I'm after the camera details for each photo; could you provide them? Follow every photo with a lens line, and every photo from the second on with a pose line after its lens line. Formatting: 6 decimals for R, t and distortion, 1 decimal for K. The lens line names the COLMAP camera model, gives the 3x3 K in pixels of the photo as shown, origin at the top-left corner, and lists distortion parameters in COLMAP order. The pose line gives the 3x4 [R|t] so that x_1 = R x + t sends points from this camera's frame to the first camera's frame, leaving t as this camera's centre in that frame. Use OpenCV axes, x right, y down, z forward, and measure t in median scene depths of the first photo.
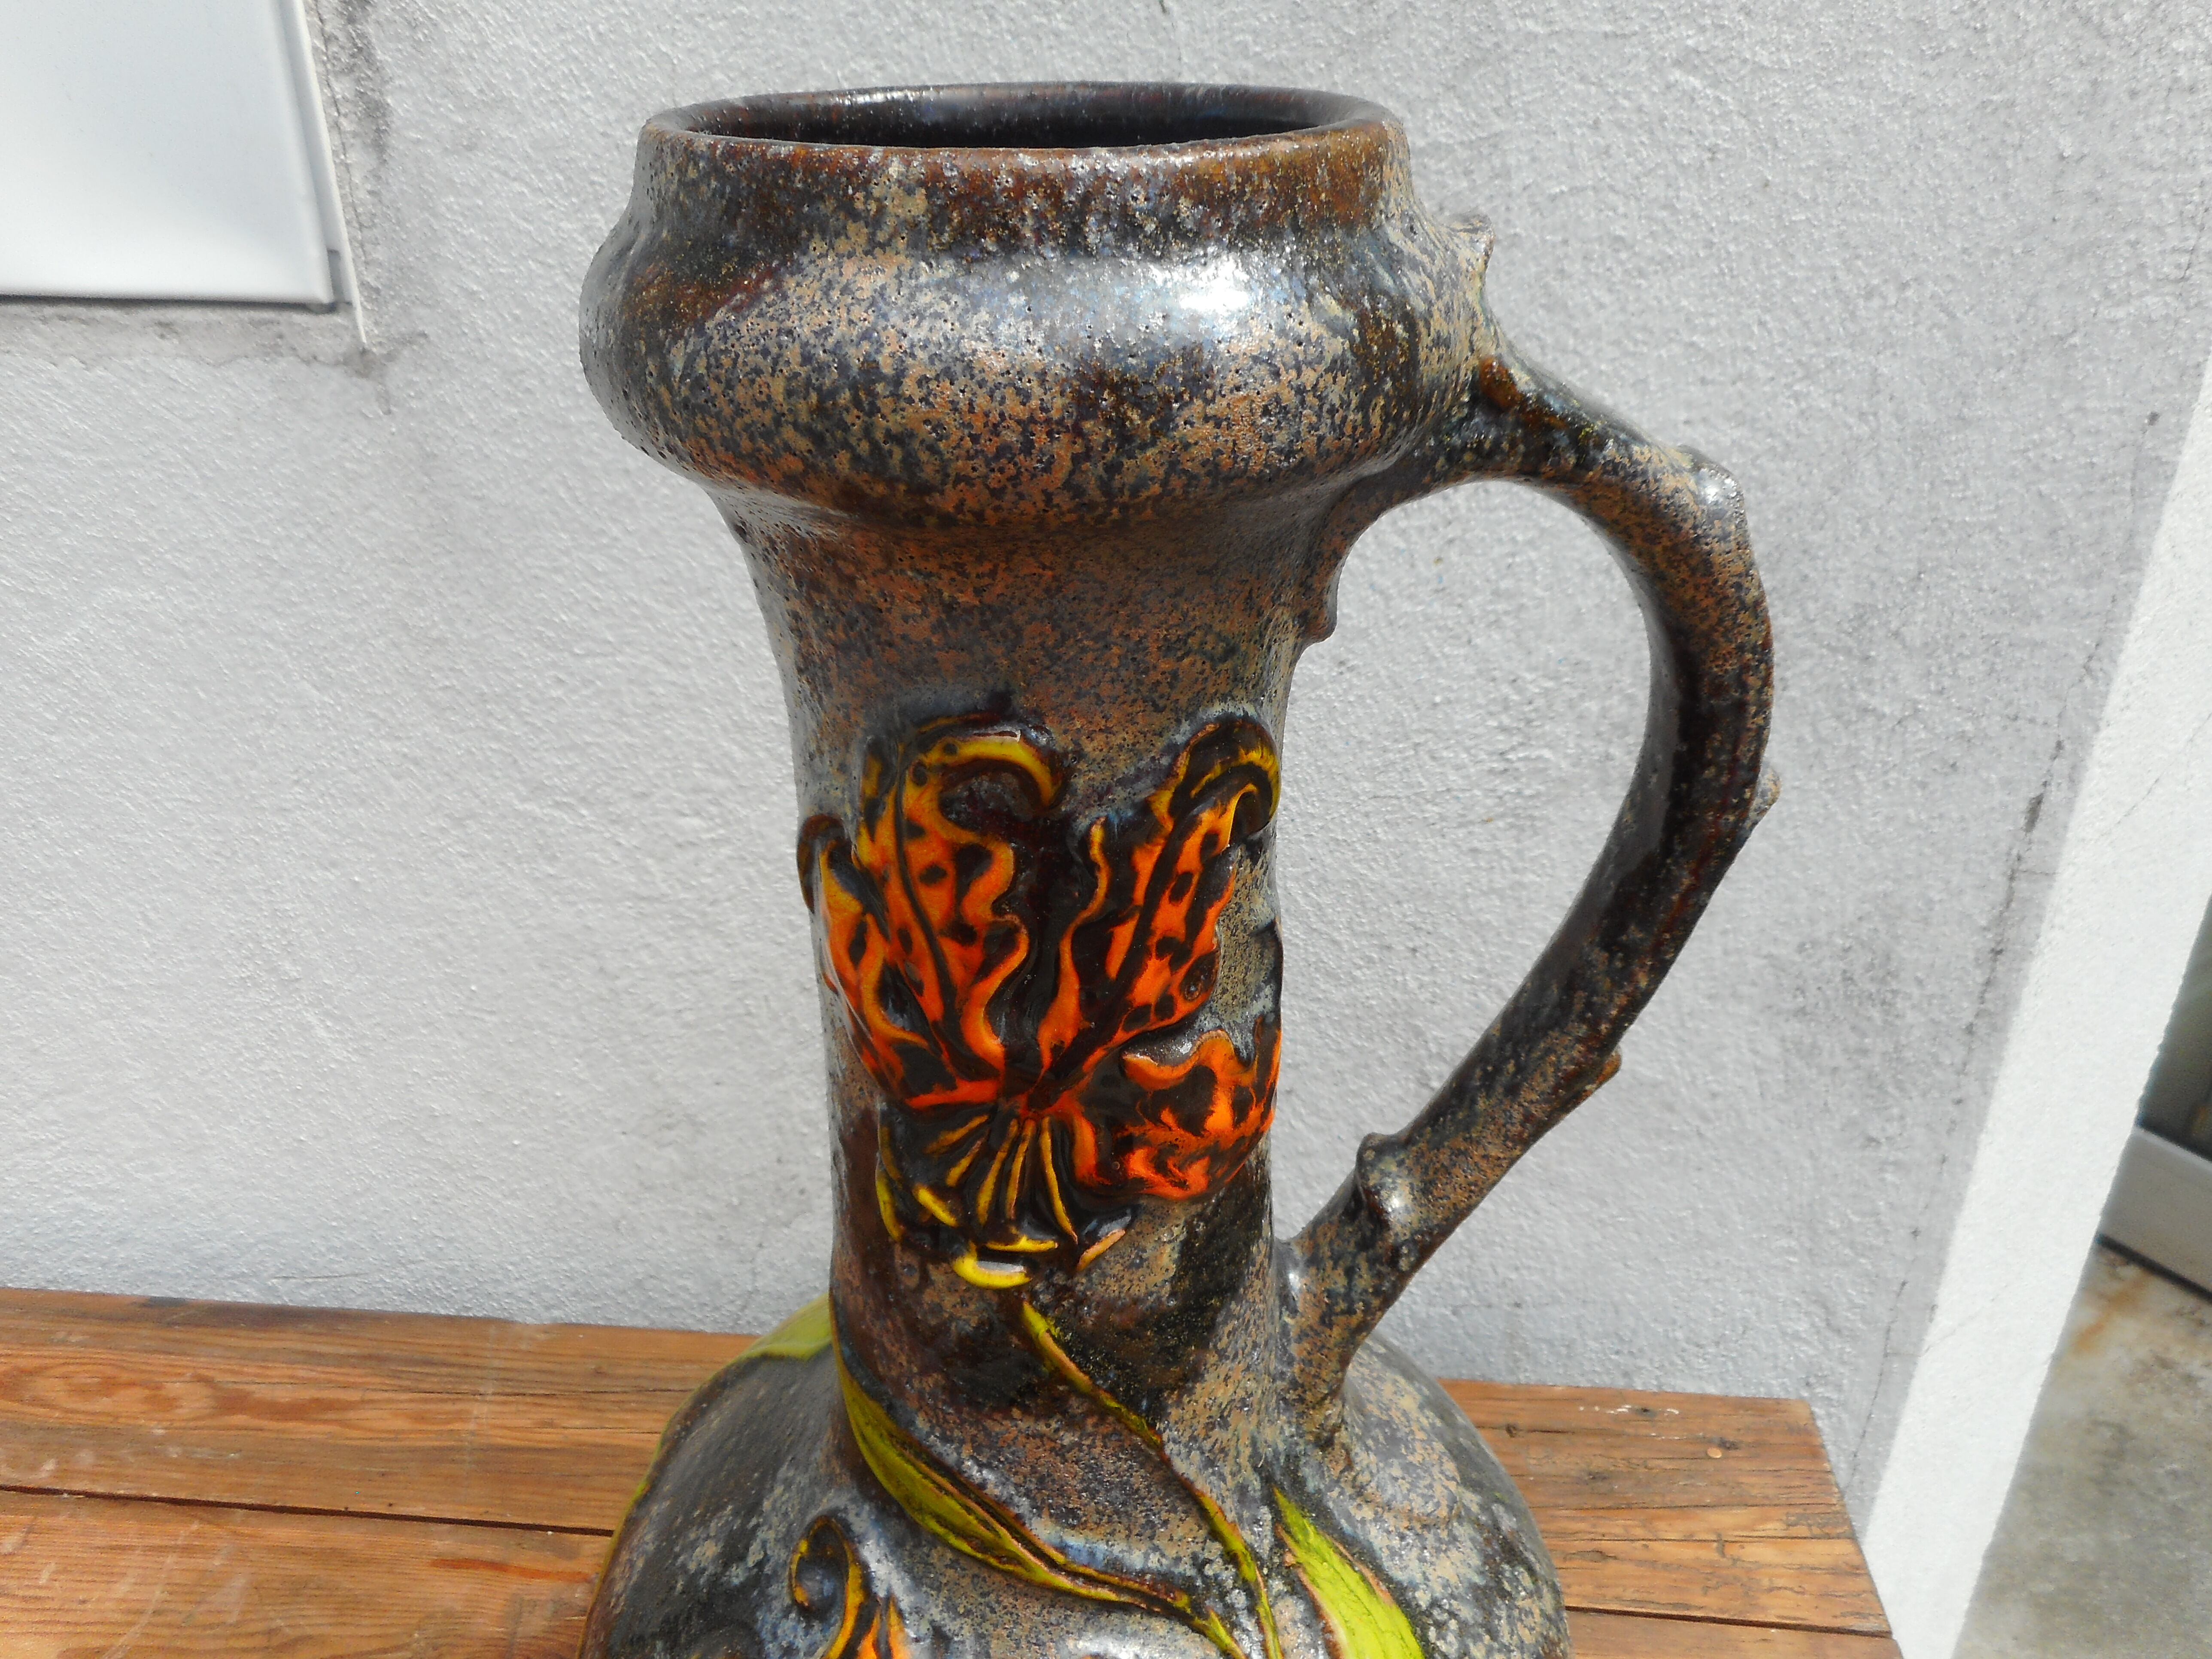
lens RADIAL K [[1689.3, 0, 1086.3], [0, 1689.3, 781.5], [0, 0, 1]] dist [0.010175, -0.013215]
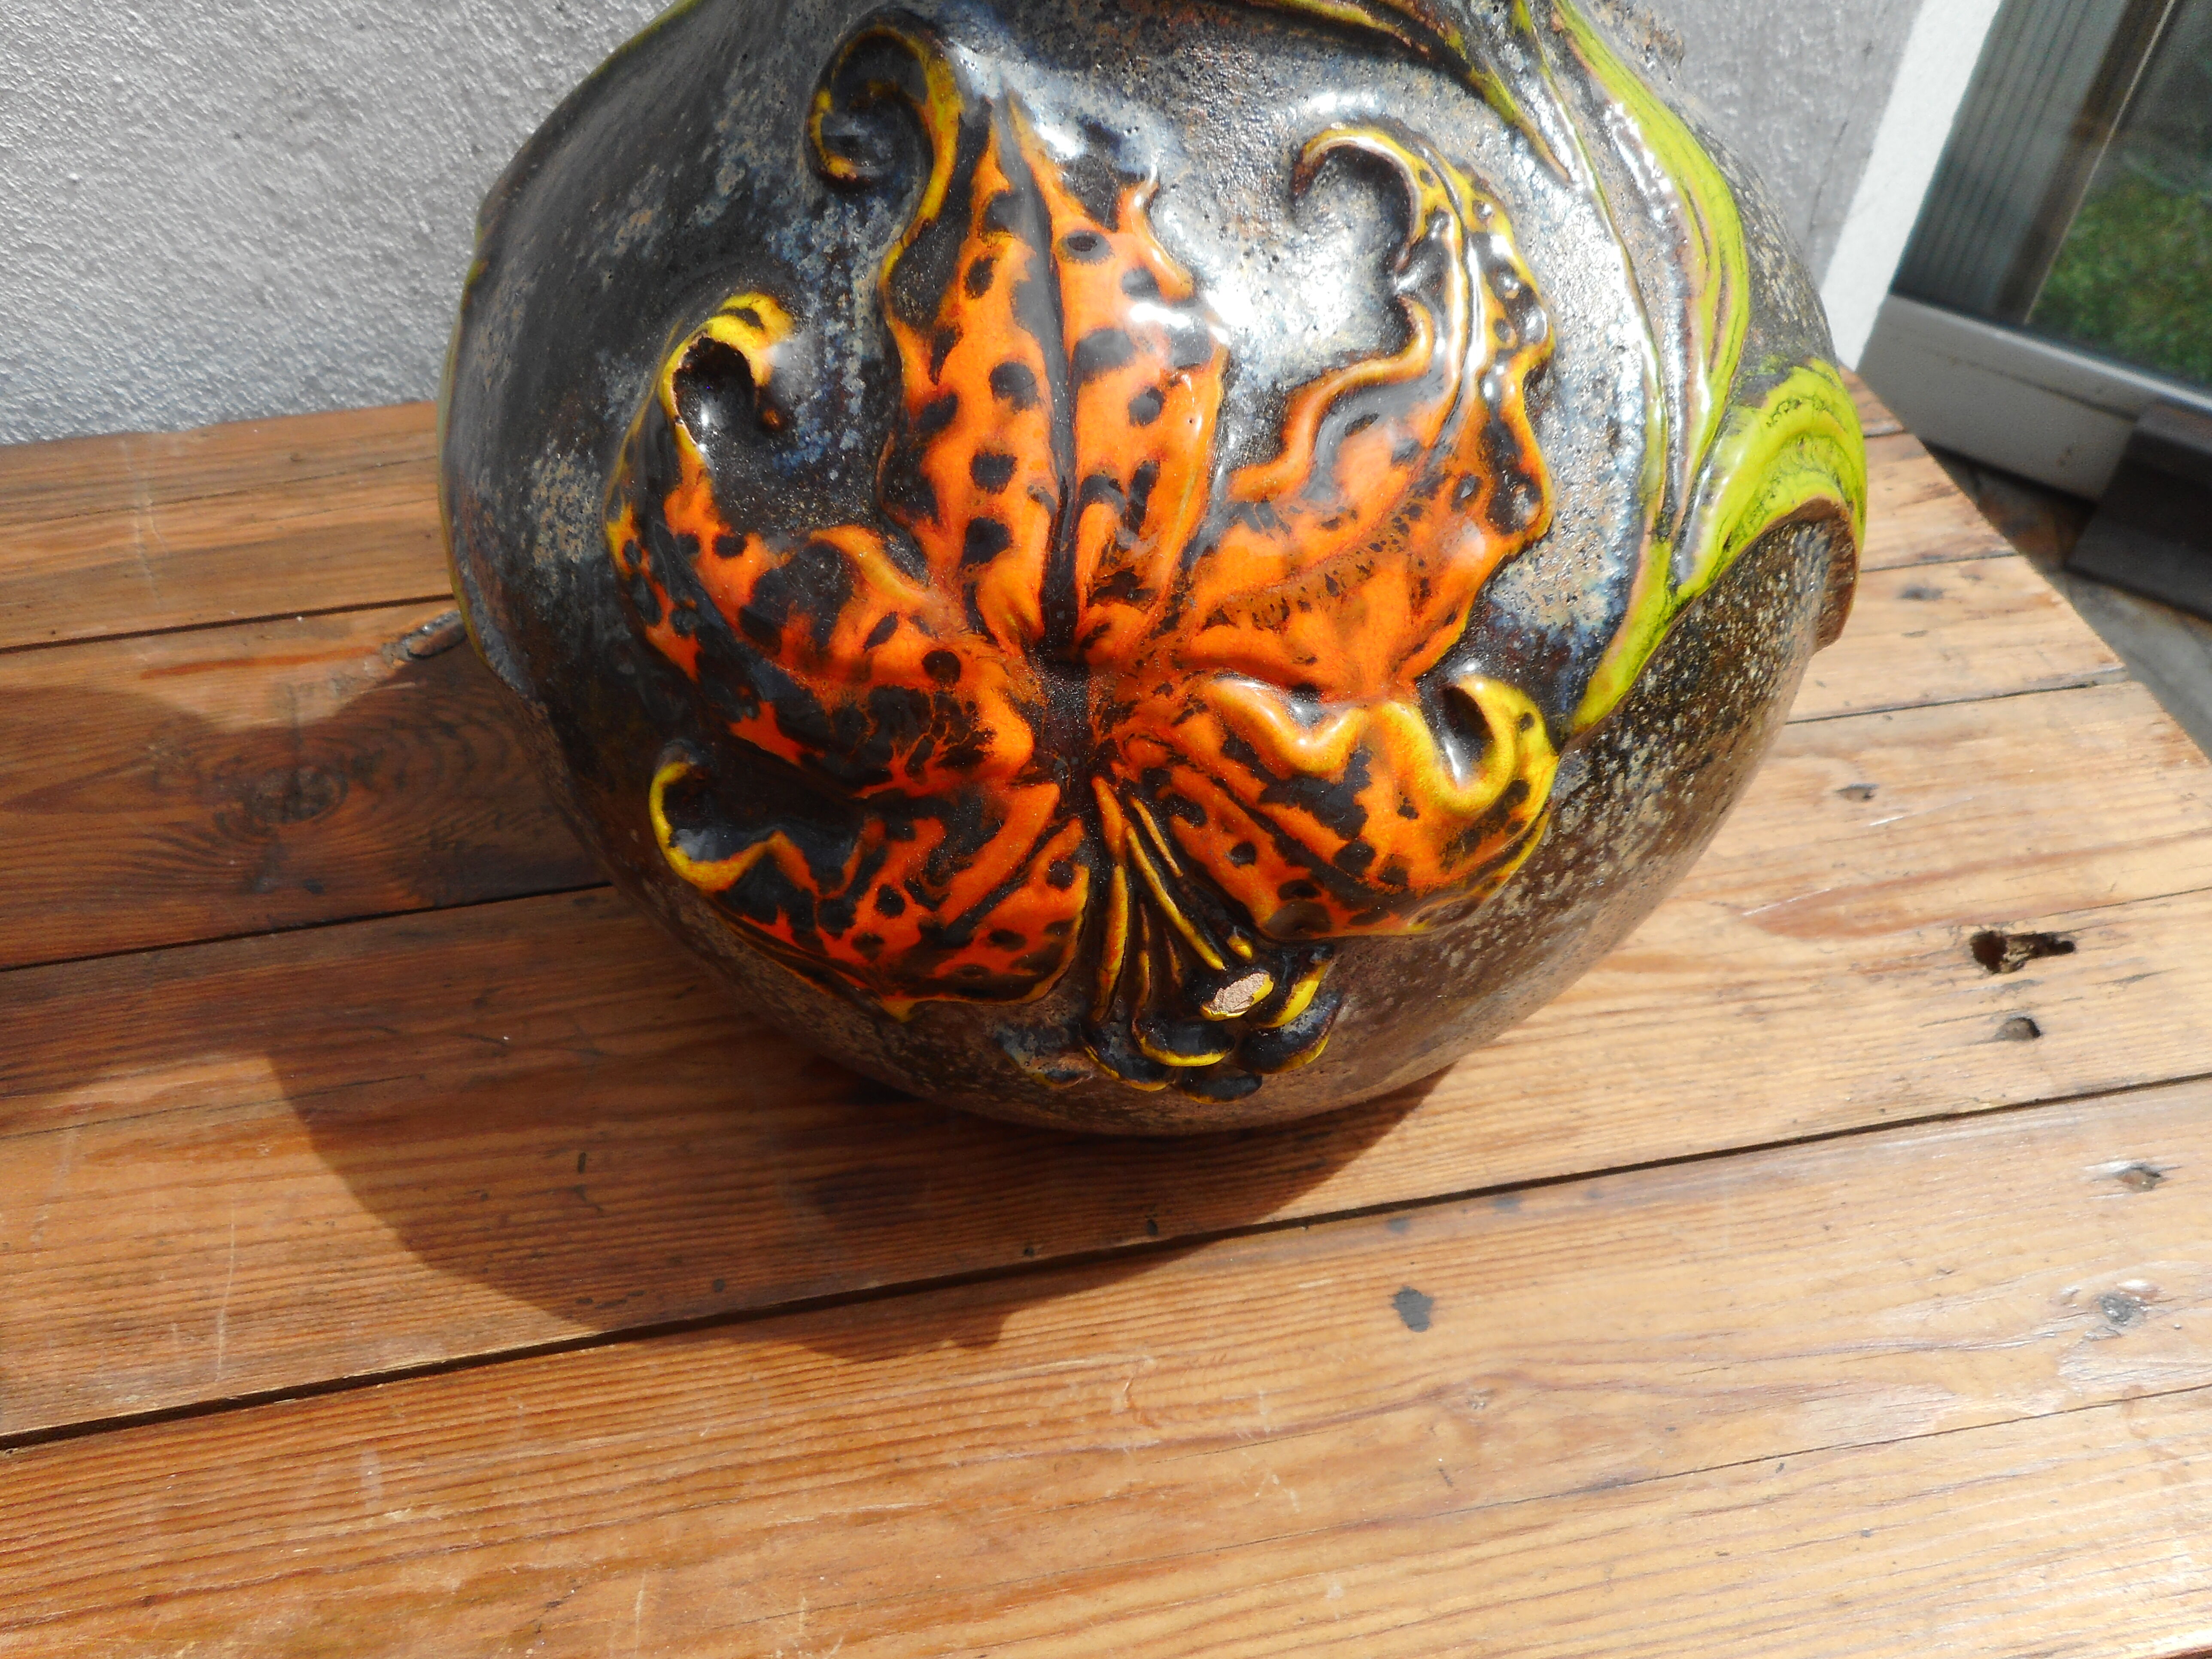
lens RADIAL K [[1689.3, 0, 1096.6], [0, 1689.3, 829.5], [0, 0, 1]] dist [0.010175, -0.013215]
pose [[0.958426, -0.194558, 0.208725, -0.143635], [0.108592, 0.925153, 0.363730, 0.275996], [-0.263869, -0.325943, 0.907819, 0.189270]]
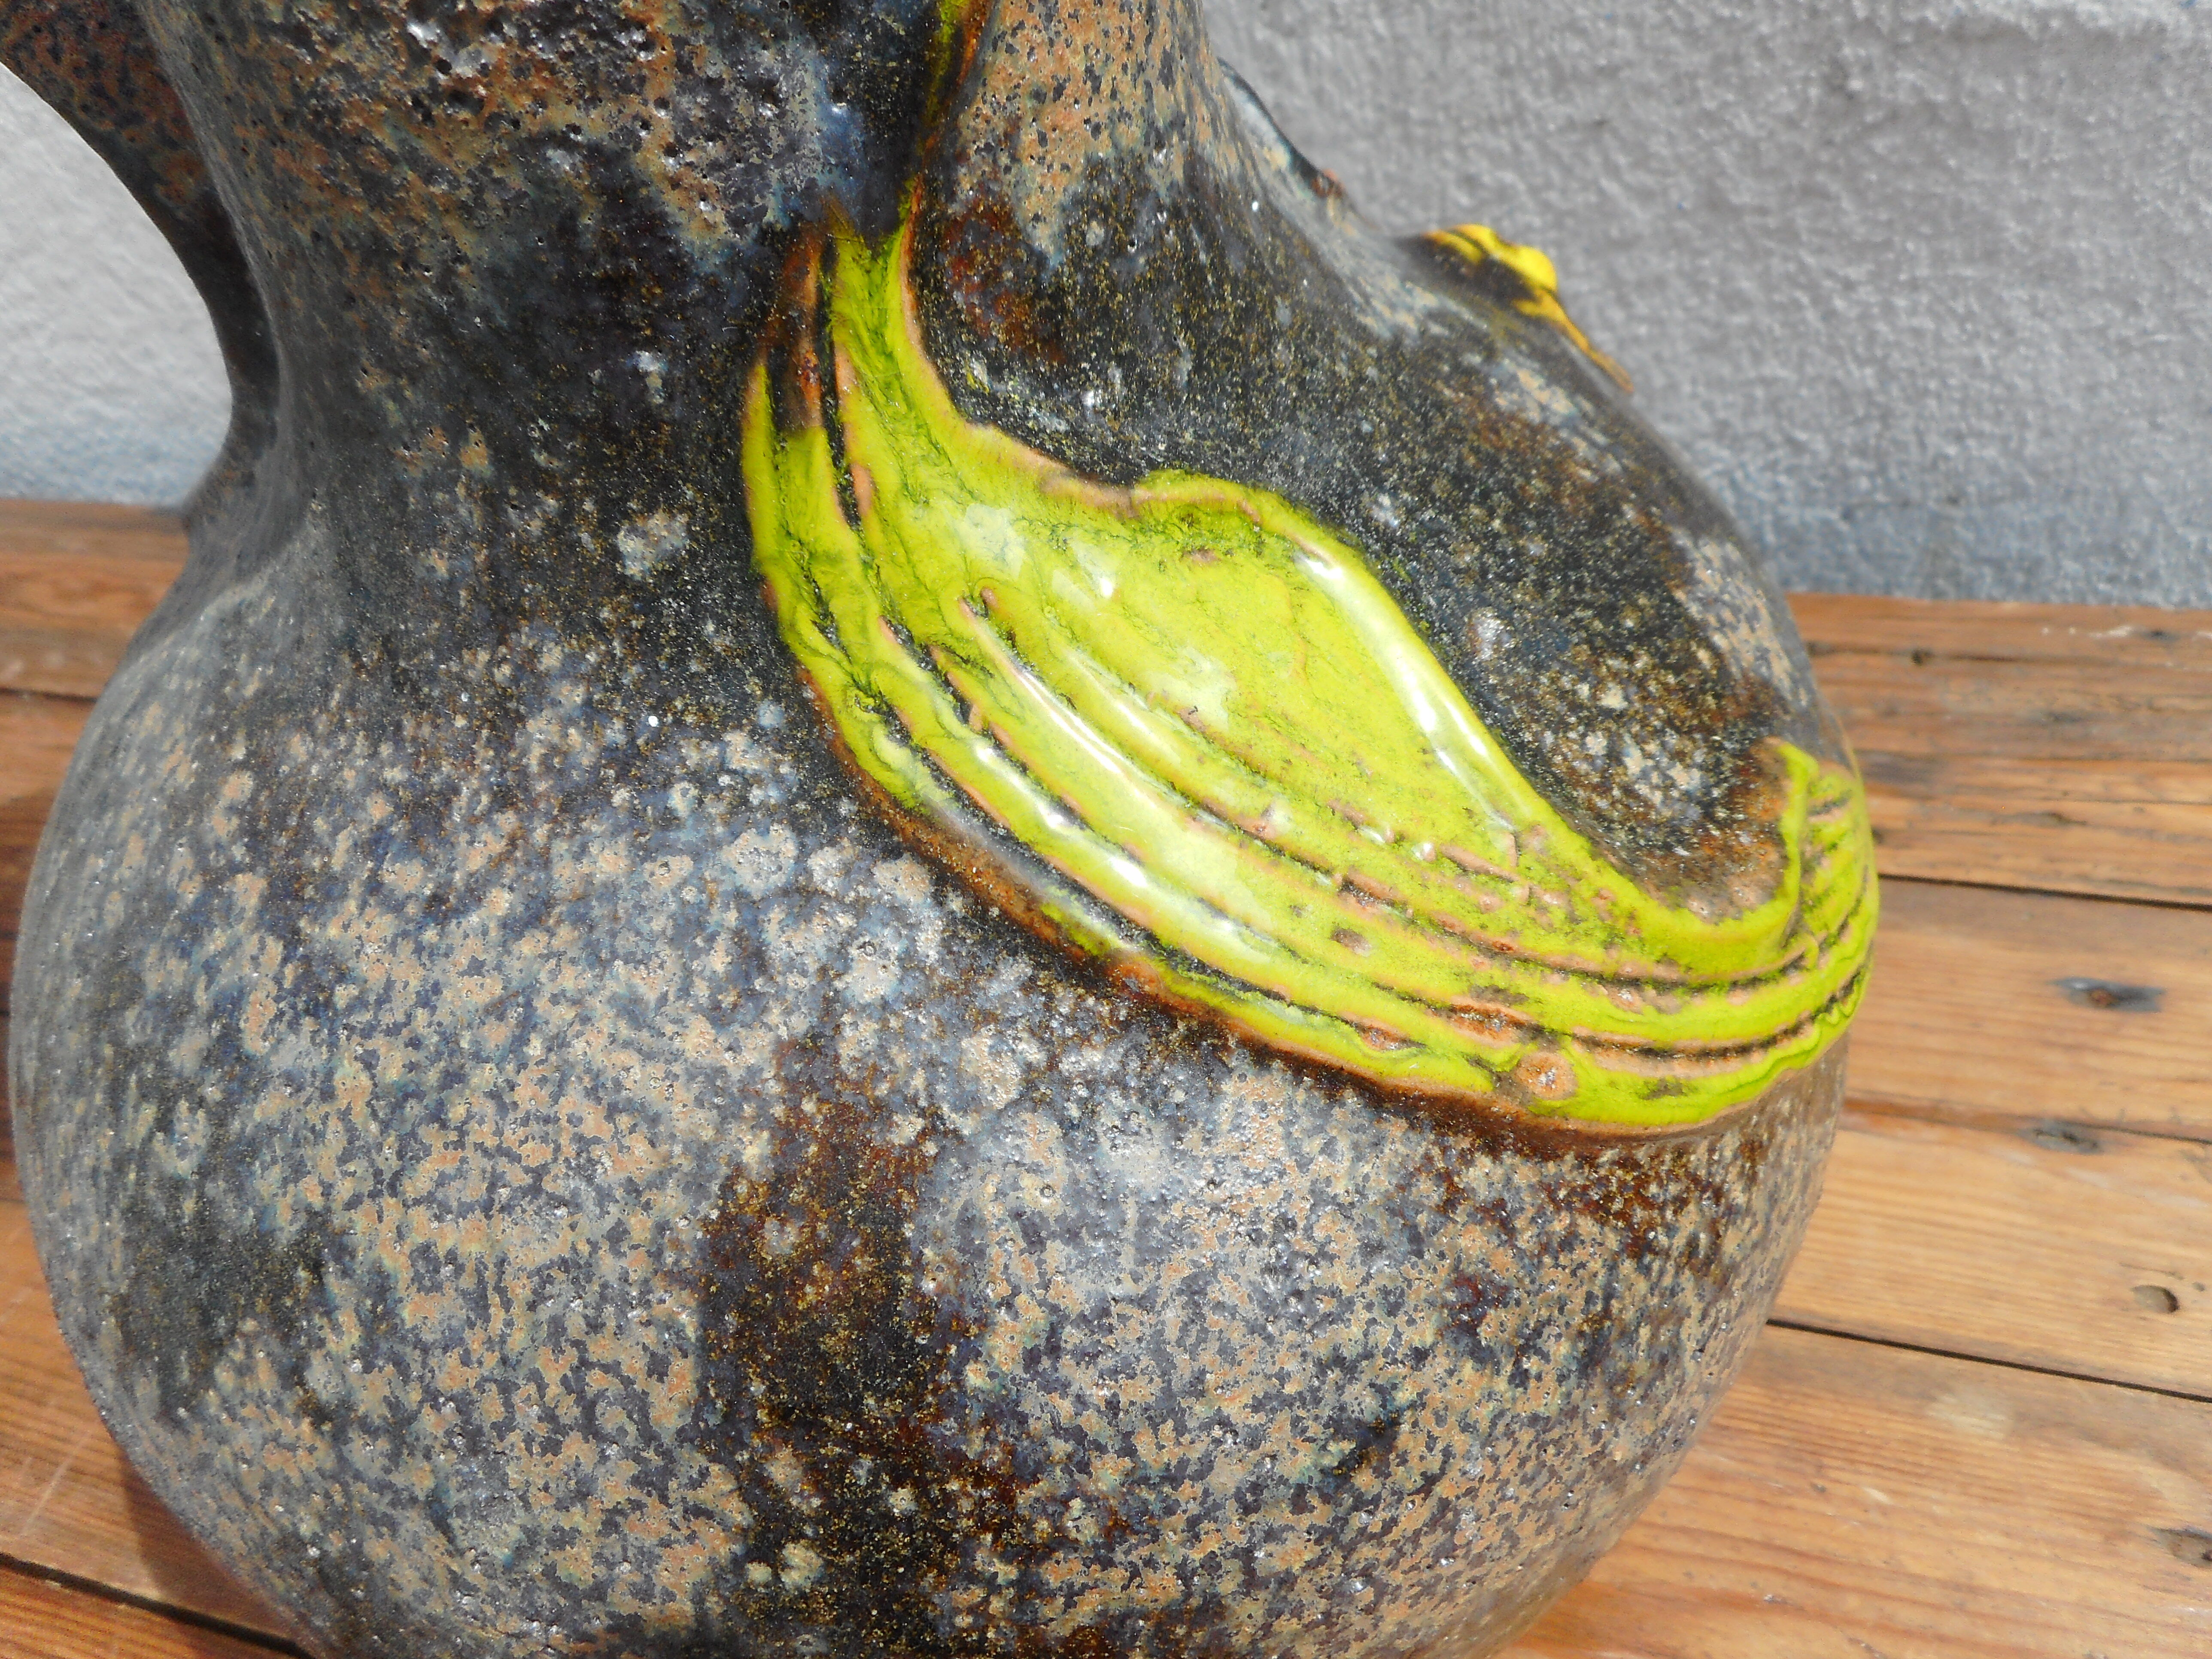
lens RADIAL K [[1689.3, 0, 1095.4], [0, 1689.3, 812.4], [0, 0, 1]] dist [0.010175, -0.013215]
pose [[0.977586, 0.042348, -0.206232, 0.078541], [0.022215, 0.953345, 0.301064, 0.233750], [0.209359, -0.298897, 0.931036, 0.315158]]
